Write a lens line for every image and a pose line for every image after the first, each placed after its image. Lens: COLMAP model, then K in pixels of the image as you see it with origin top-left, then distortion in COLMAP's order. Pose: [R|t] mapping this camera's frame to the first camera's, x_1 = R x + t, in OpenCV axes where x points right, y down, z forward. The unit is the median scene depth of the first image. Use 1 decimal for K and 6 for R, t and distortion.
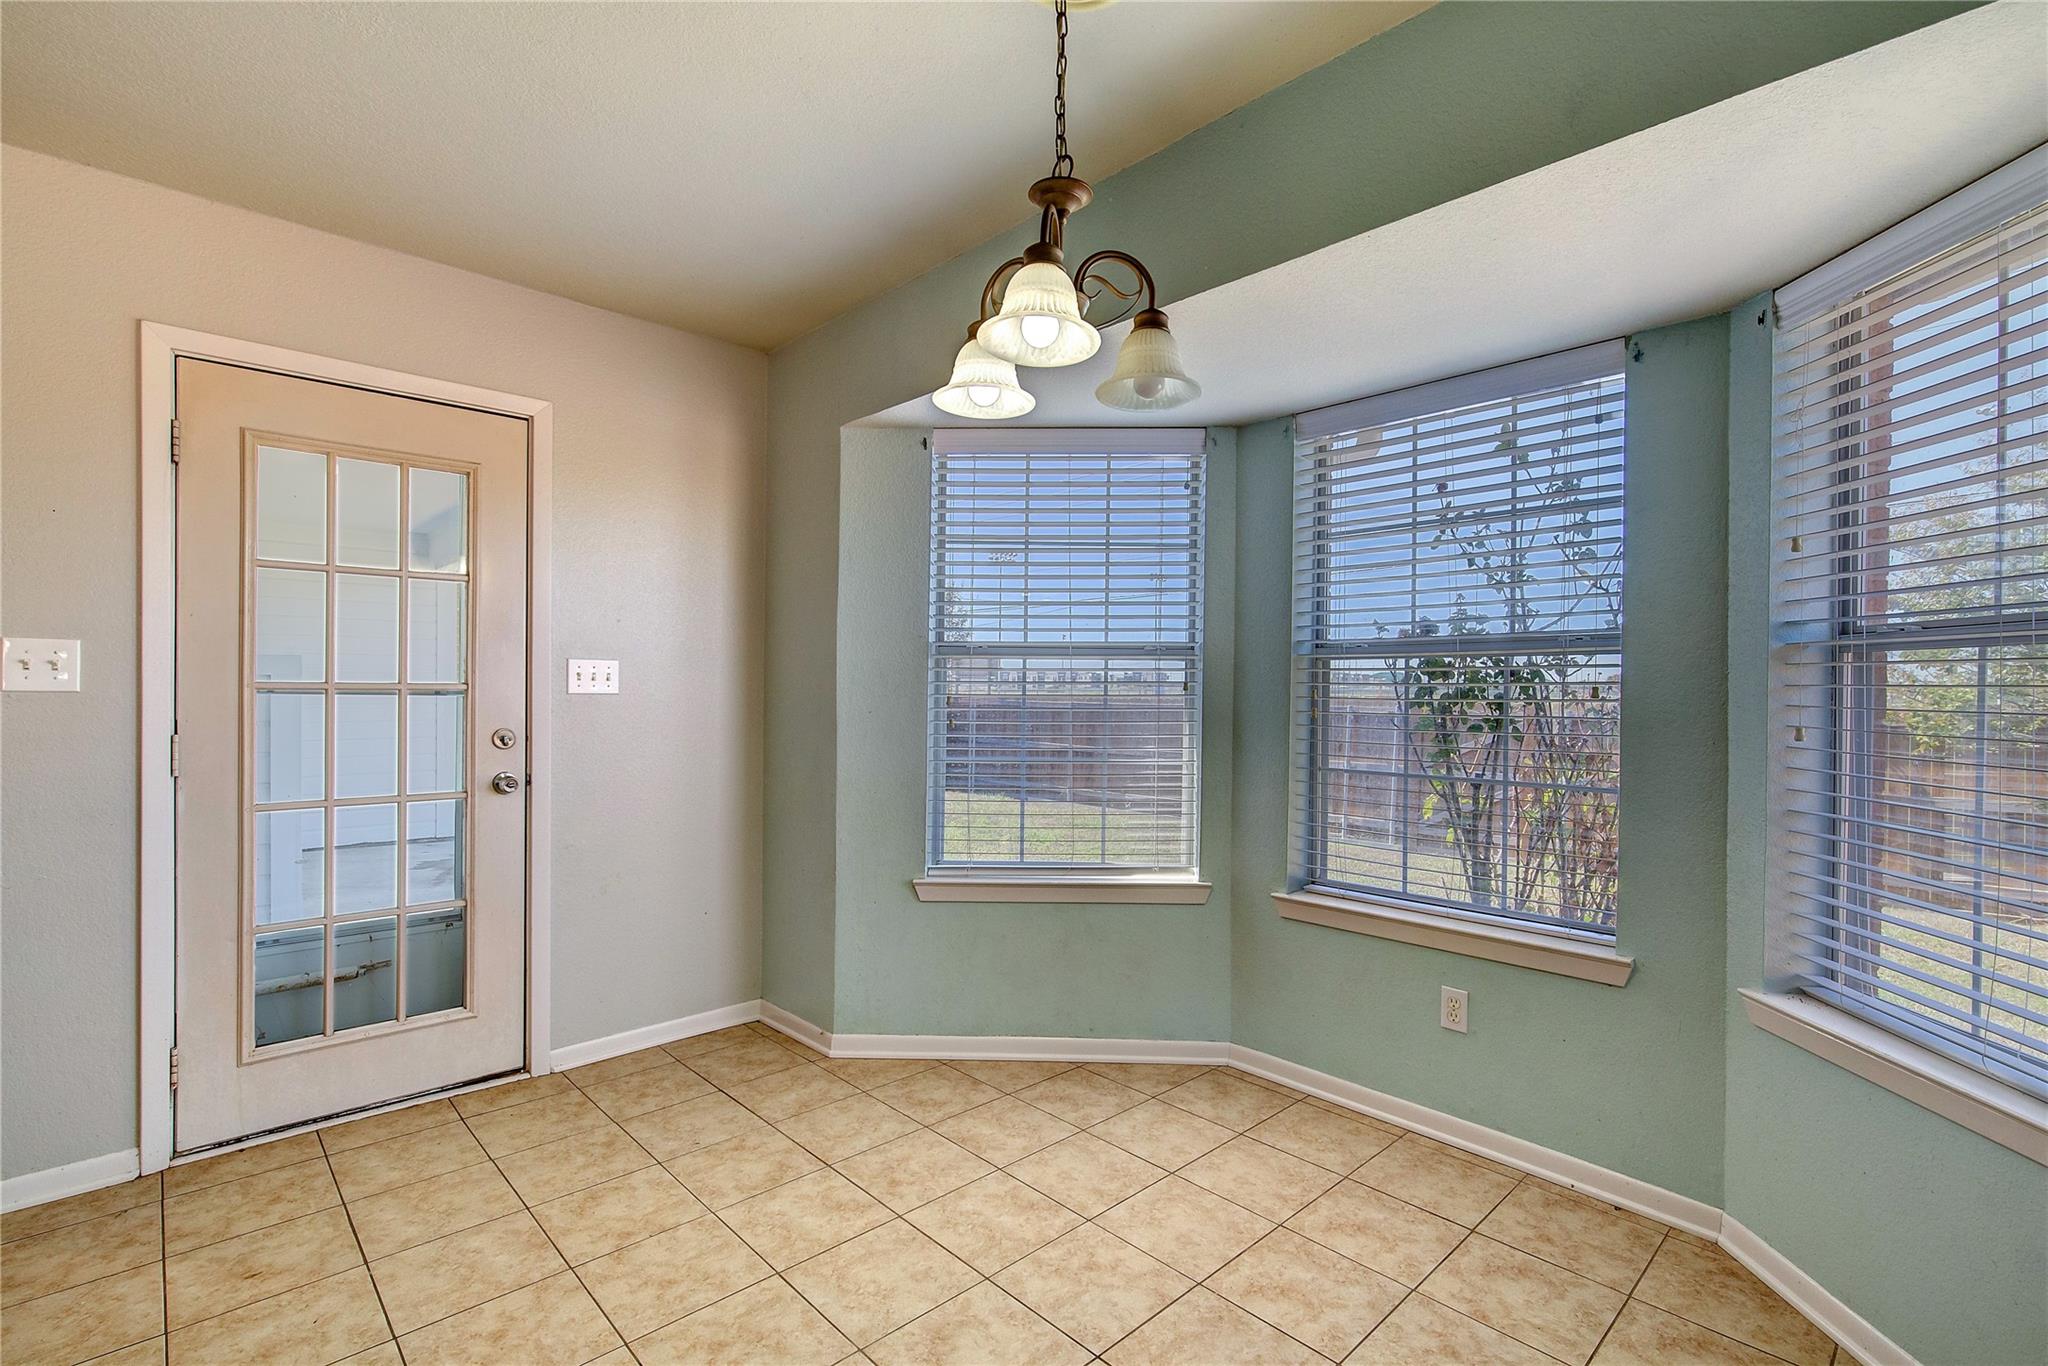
lens RADIAL K [[931.2, 0, 1027.9], [0, 931.2, 692.3], [0, 0, 1]] dist [0.000326, 0.000885]
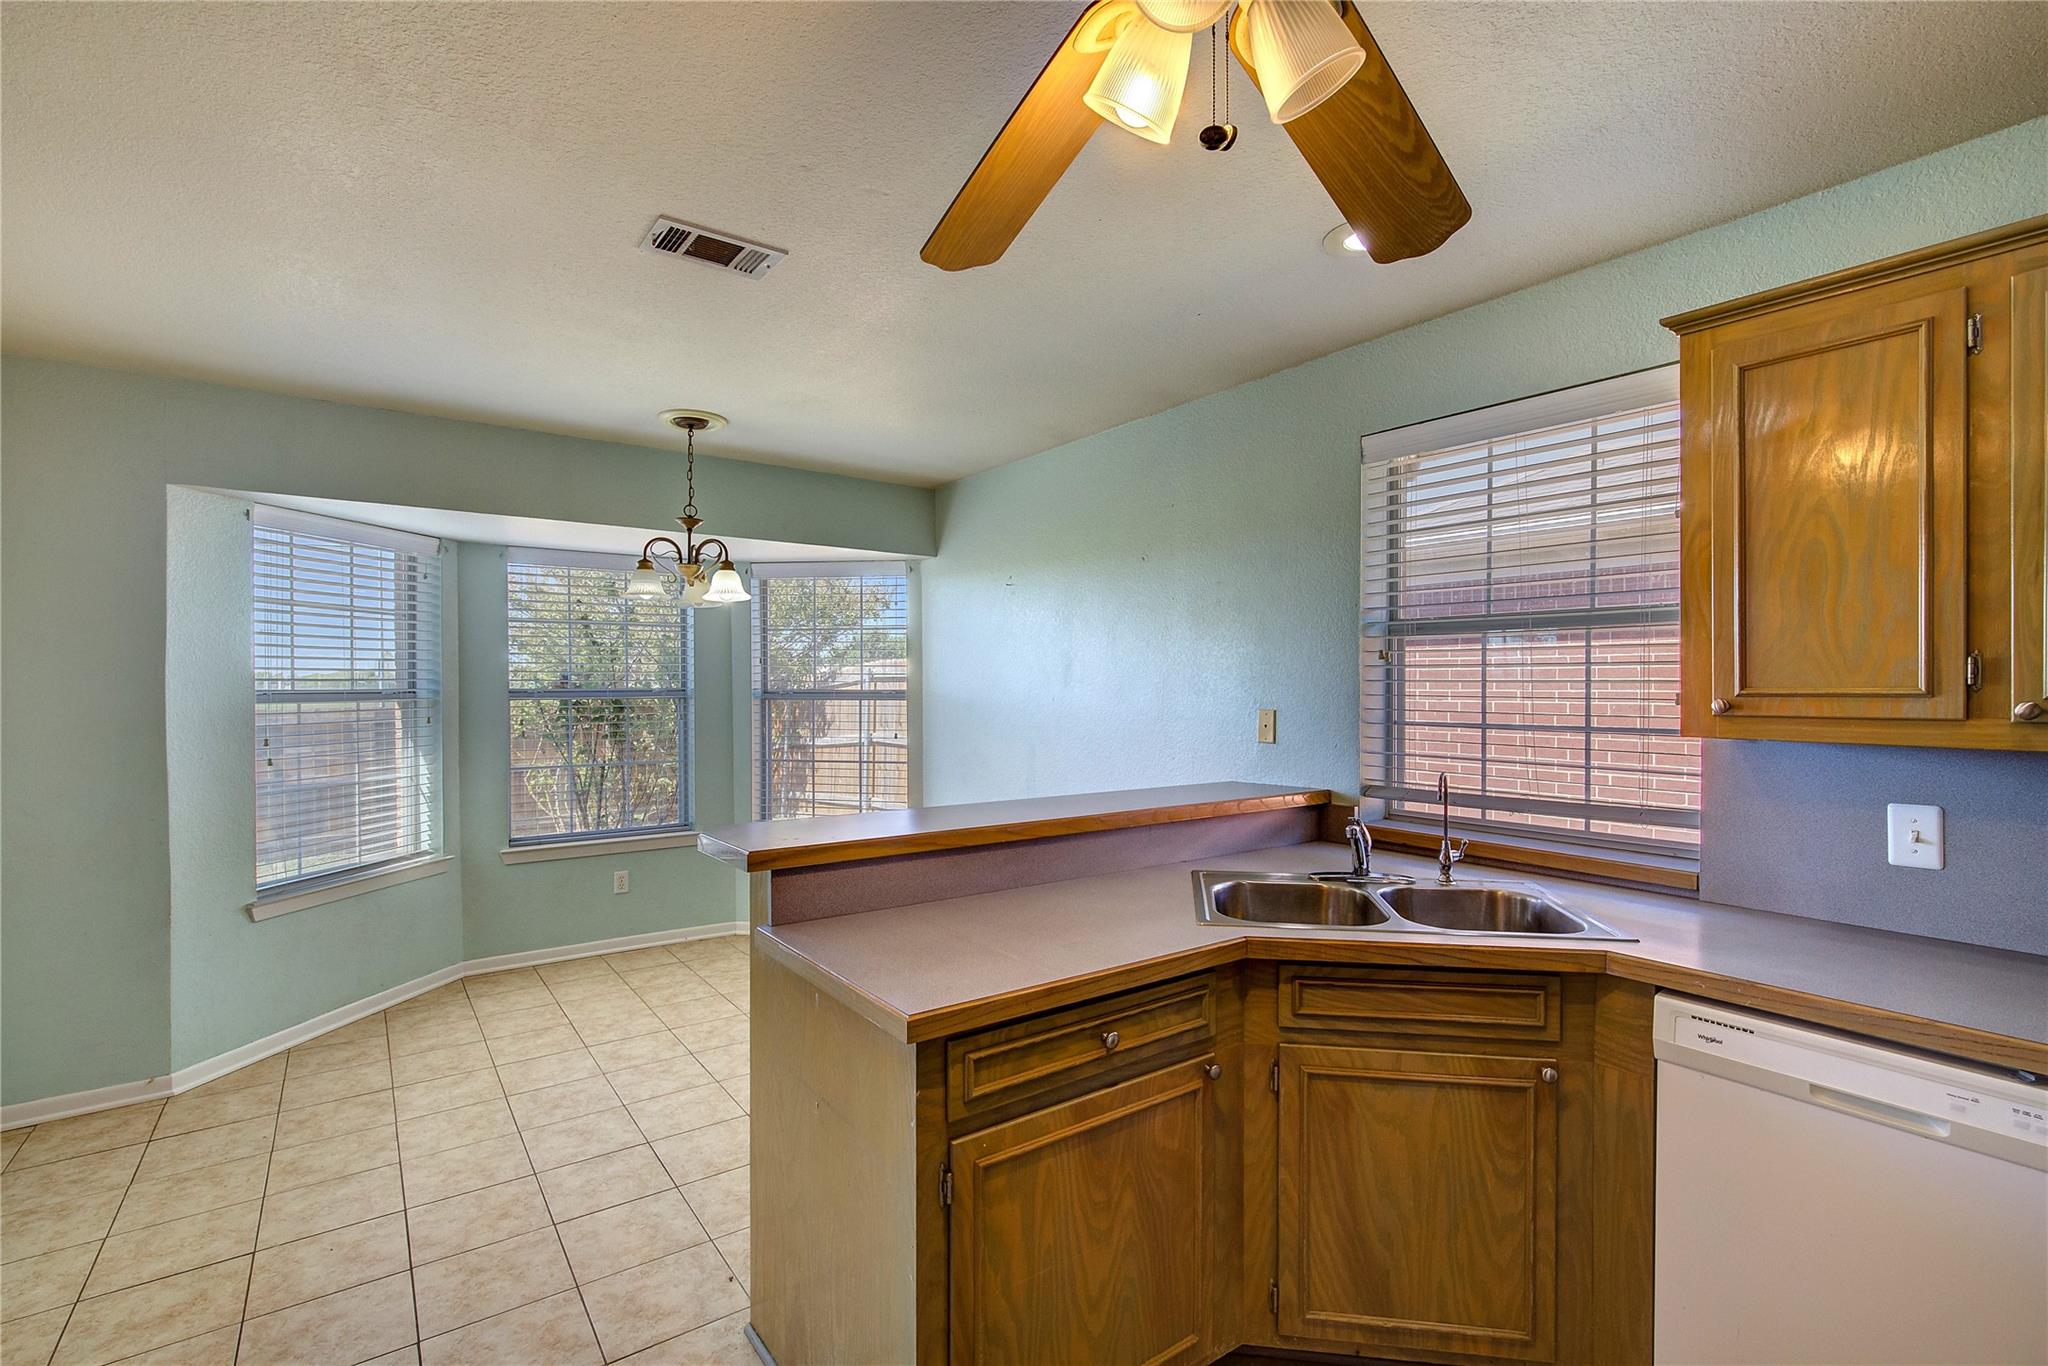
lens RADIAL K [[931.2, 0, 1032.4], [0, 931.2, 694.9], [0, 0, 1]] dist [0.000326, 0.000885]
pose [[0.121838, -0.017910, 0.992388, -1.302526], [0.007206, 0.999827, 0.017160, -0.074205], [-0.992524, 0.005061, 0.121946, -0.085731]]
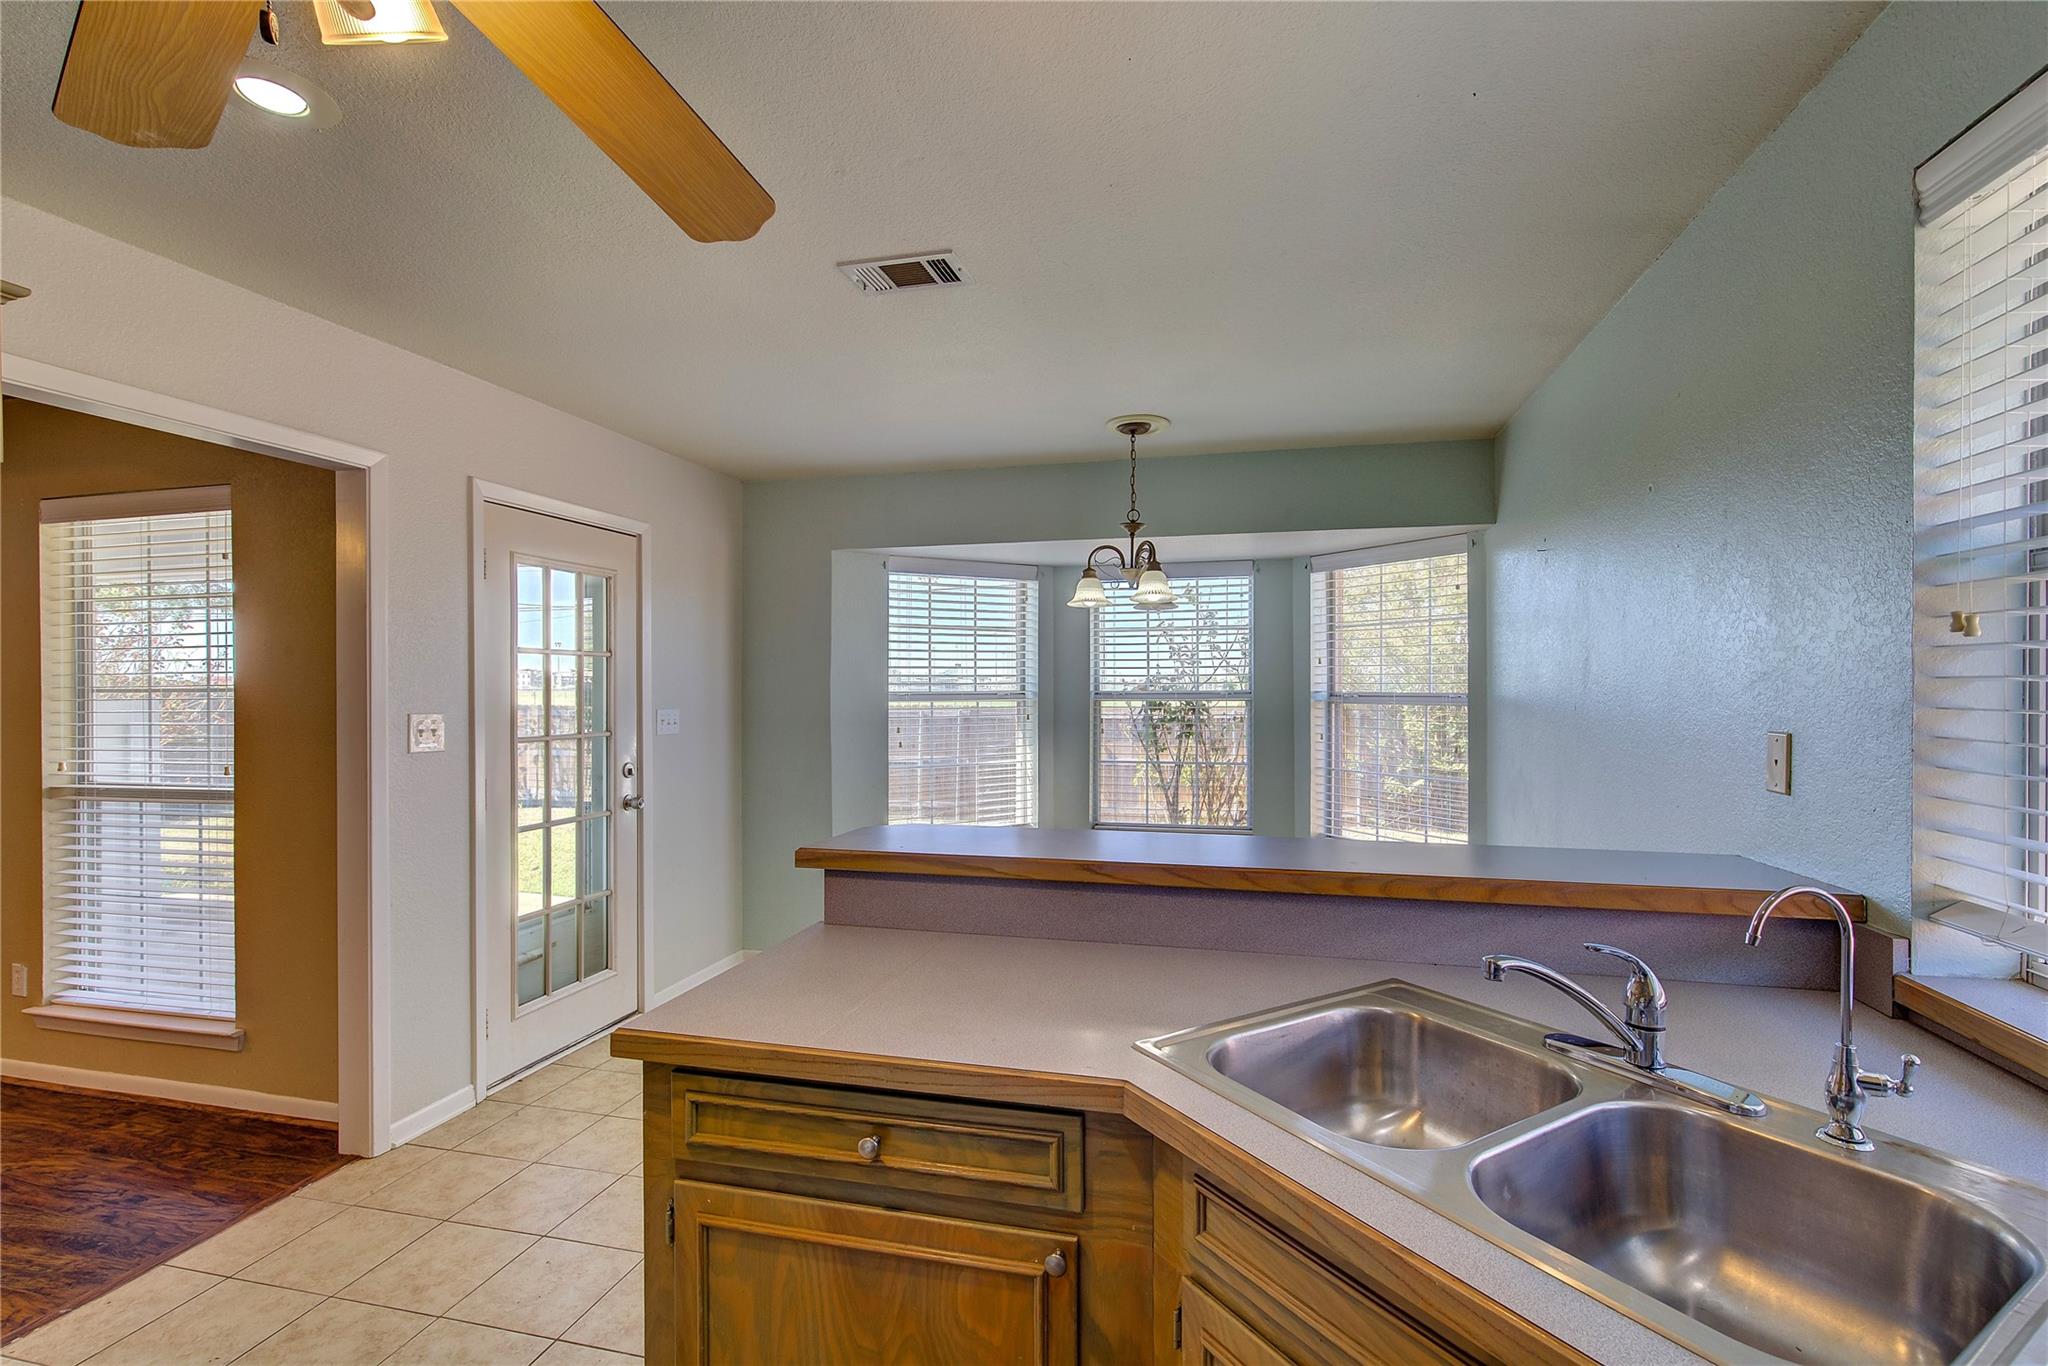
lens RADIAL K [[931.2, 0, 1027.5], [0, 931.2, 693.5], [0, 0, 1]] dist [0.000326, 0.000885]
pose [[0.843636, -0.012577, 0.536769, -0.873050], [0.011293, 0.999920, 0.005680, -0.070061], [-0.536797, 0.001270, 0.843710, -0.510944]]
